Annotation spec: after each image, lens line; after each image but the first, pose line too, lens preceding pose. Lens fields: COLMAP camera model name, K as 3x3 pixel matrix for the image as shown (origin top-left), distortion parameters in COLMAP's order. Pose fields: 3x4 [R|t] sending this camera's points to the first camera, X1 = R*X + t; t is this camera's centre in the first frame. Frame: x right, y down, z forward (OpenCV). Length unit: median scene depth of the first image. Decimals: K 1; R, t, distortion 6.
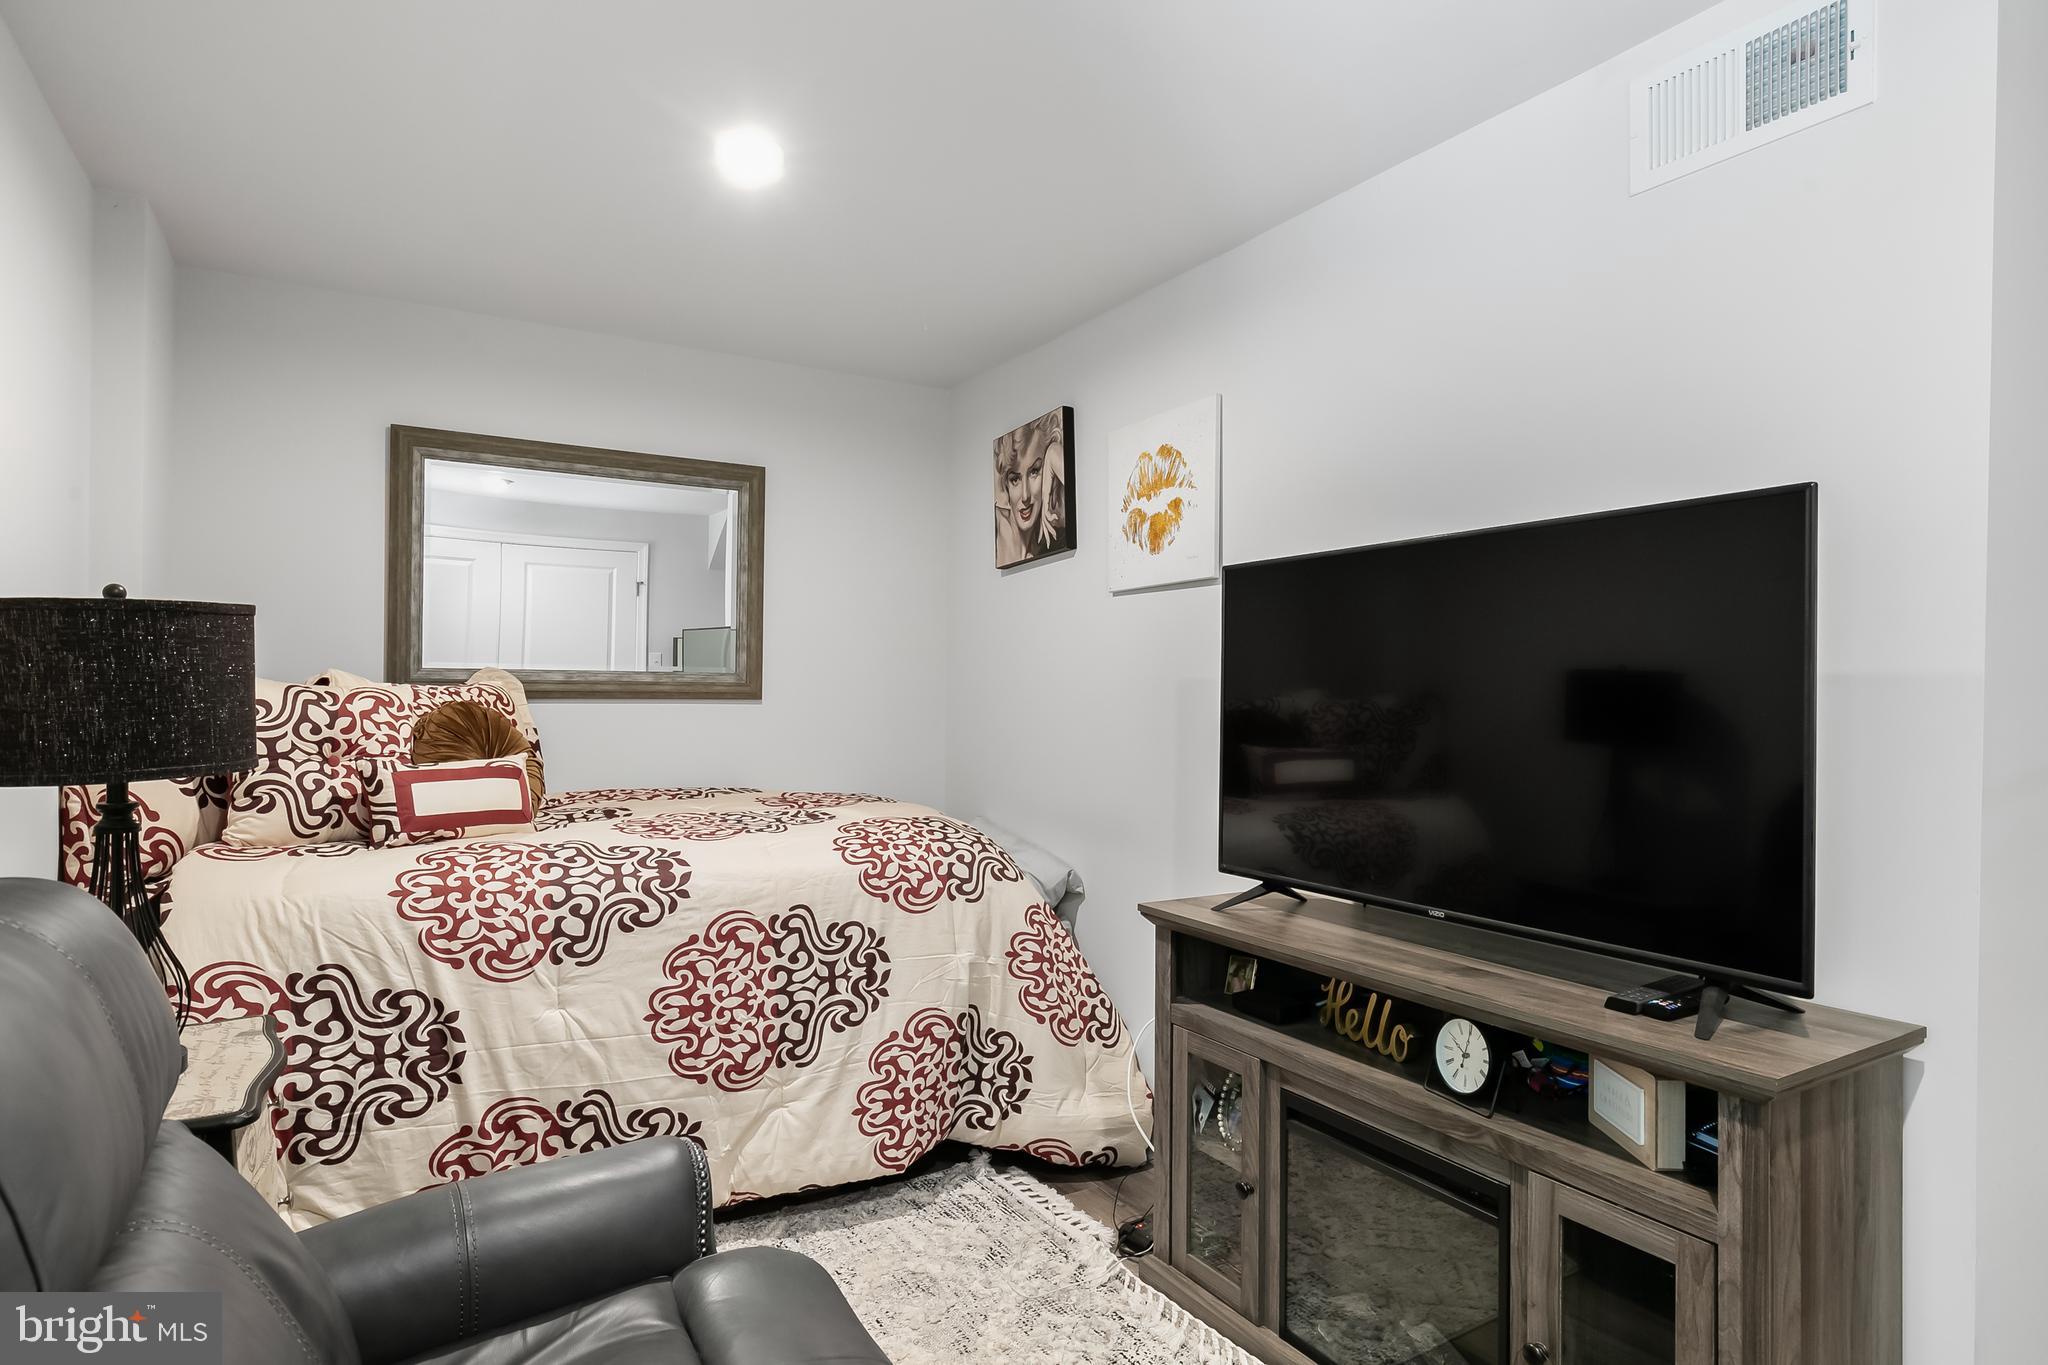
lens RADIAL K [[1135.2, 0, 1026.6], [0, 1135.2, 683.8], [0, 0, 1]] dist [-0.022830, 0.002558]
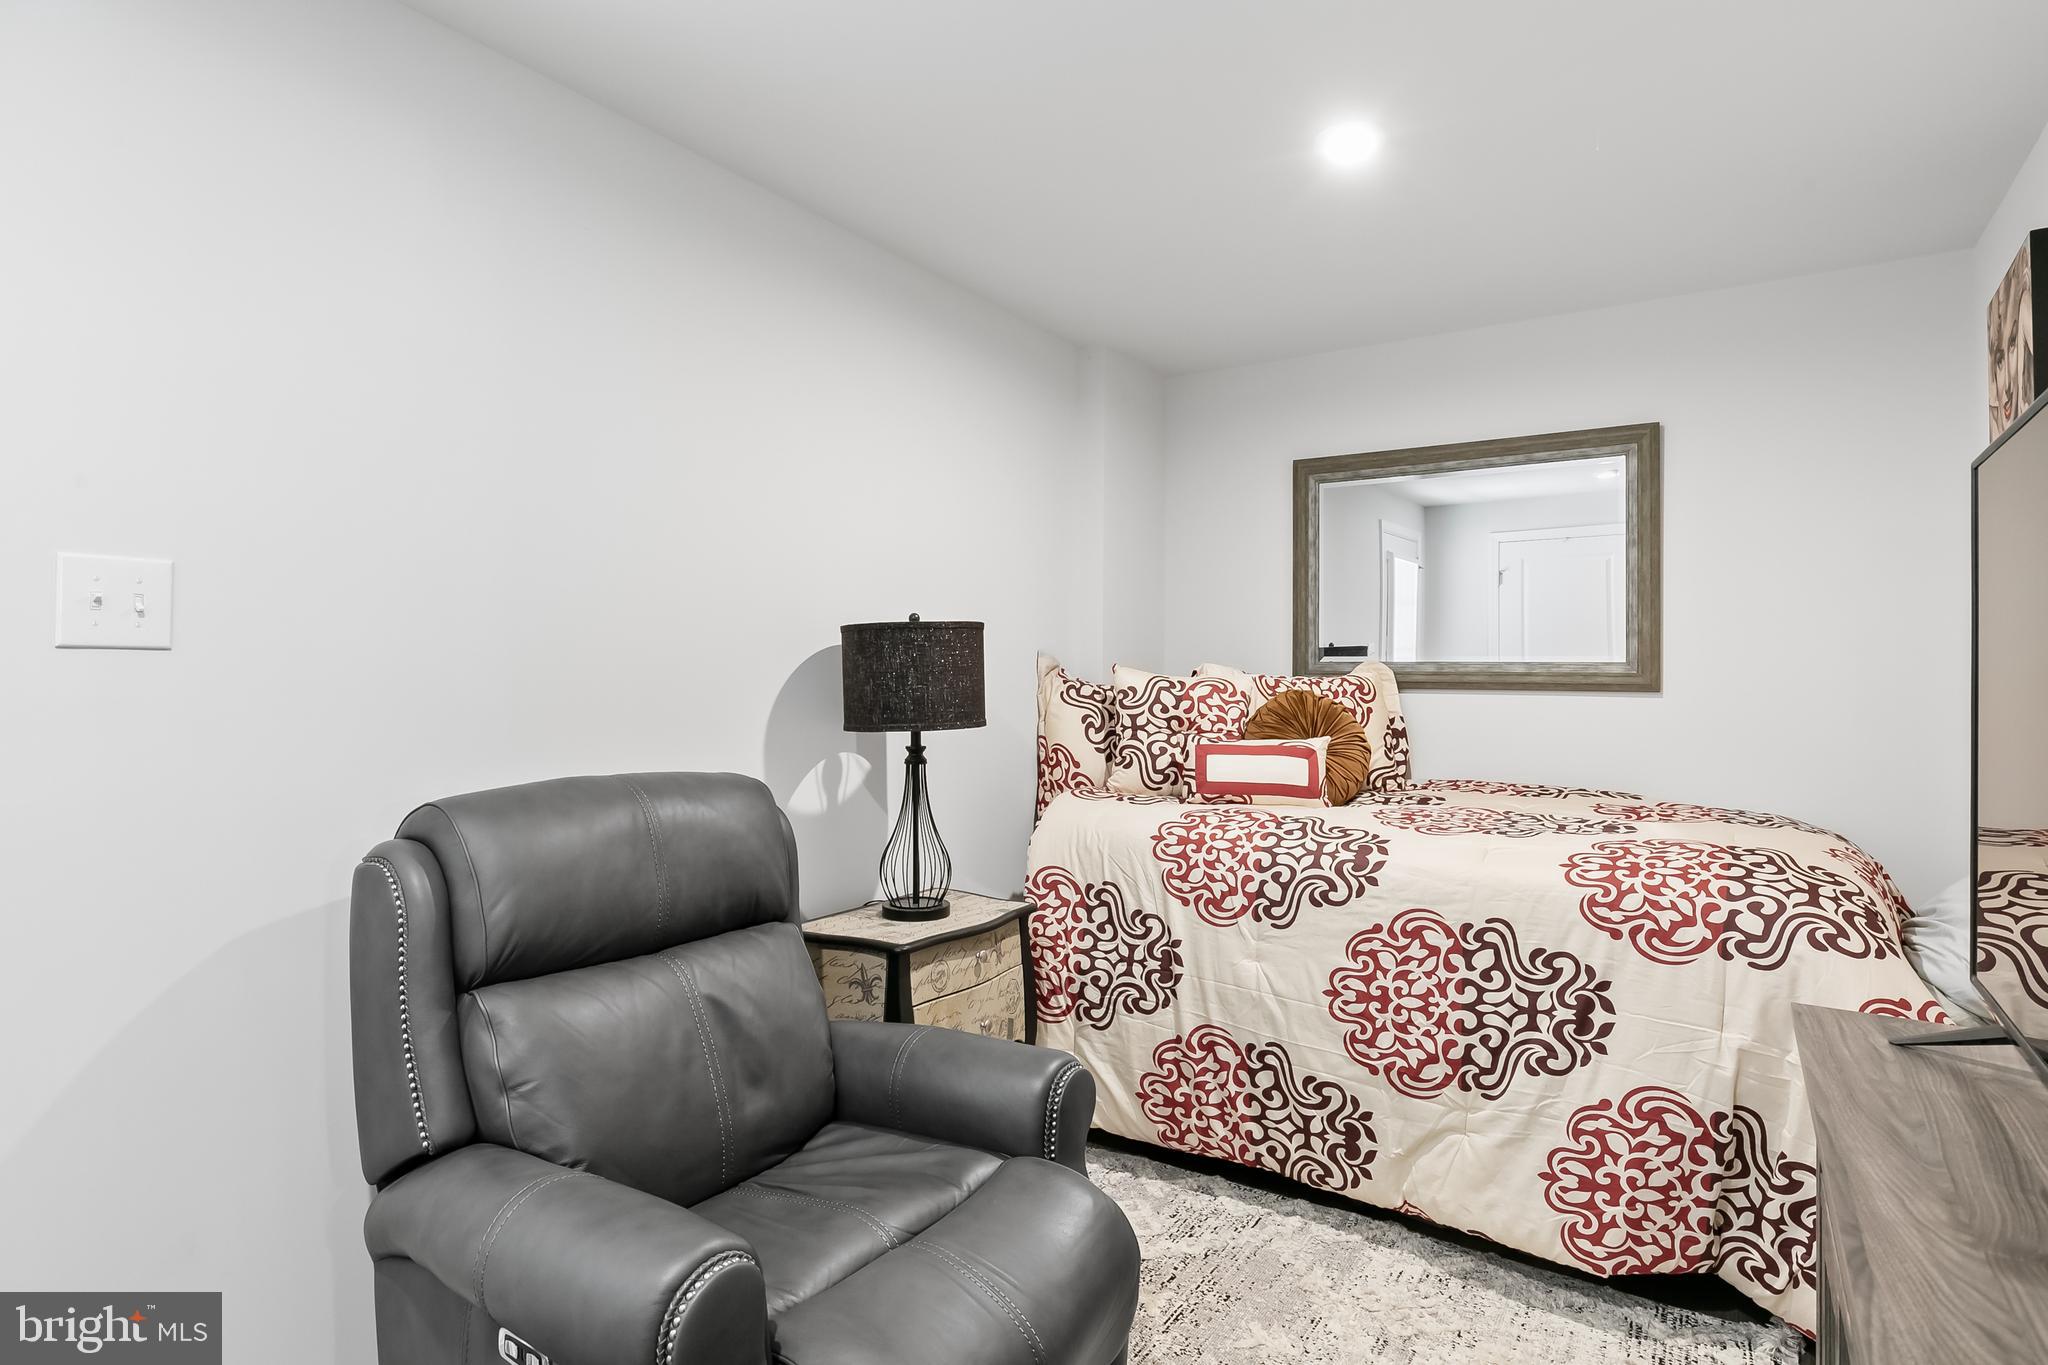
lens RADIAL K [[1024.3, 0, 1025.2], [0, 1024.3, 686.2], [0, 0, 1]] dist [-0.004550, -0.002801]
pose [[0.427958, 0.002639, -0.903795, 0.380714], [0.003176, 0.999985, 0.004423, 0.007182], [0.903793, -0.004763, 0.427943, 0.328185]]
